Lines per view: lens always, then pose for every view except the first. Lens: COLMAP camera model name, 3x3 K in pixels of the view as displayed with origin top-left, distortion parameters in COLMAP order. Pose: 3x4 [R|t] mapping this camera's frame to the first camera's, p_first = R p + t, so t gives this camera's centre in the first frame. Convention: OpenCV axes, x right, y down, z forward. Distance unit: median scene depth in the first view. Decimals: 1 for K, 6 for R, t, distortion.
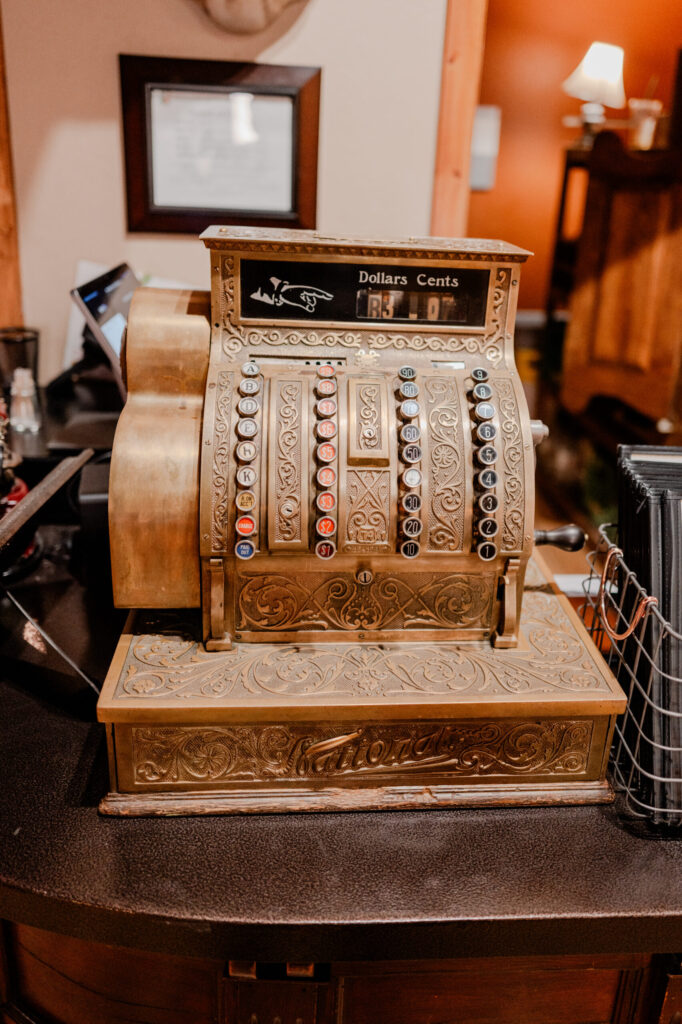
lens RADIAL K [[922.4, 0, 341.0], [0, 922.4, 460.3], [0, 0, 1]] dist [-0.012192, -0.004286]
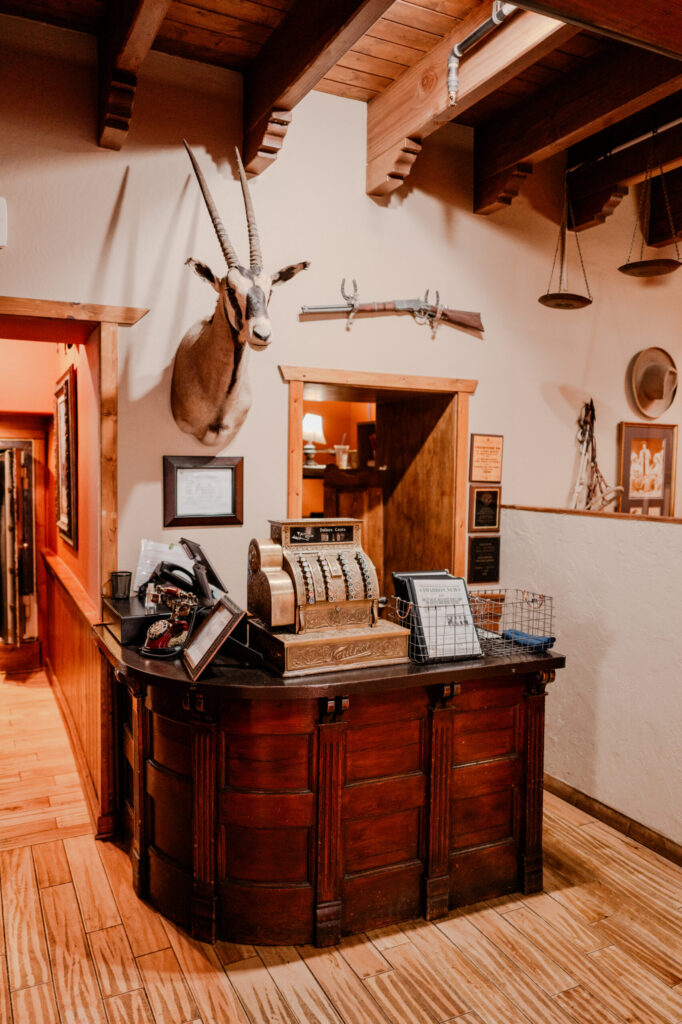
lens RADIAL K [[760.8, 0, 341.0], [0, 760.8, 512.0], [0, 0, 1]] dist [-0.007592, -0.000392]
pose [[0.939640, -0.069060, 0.335122, -0.480782], [0.149764, 0.963628, -0.221339, 0.215873], [-0.307648, 0.258168, 0.915807, -0.944145]]
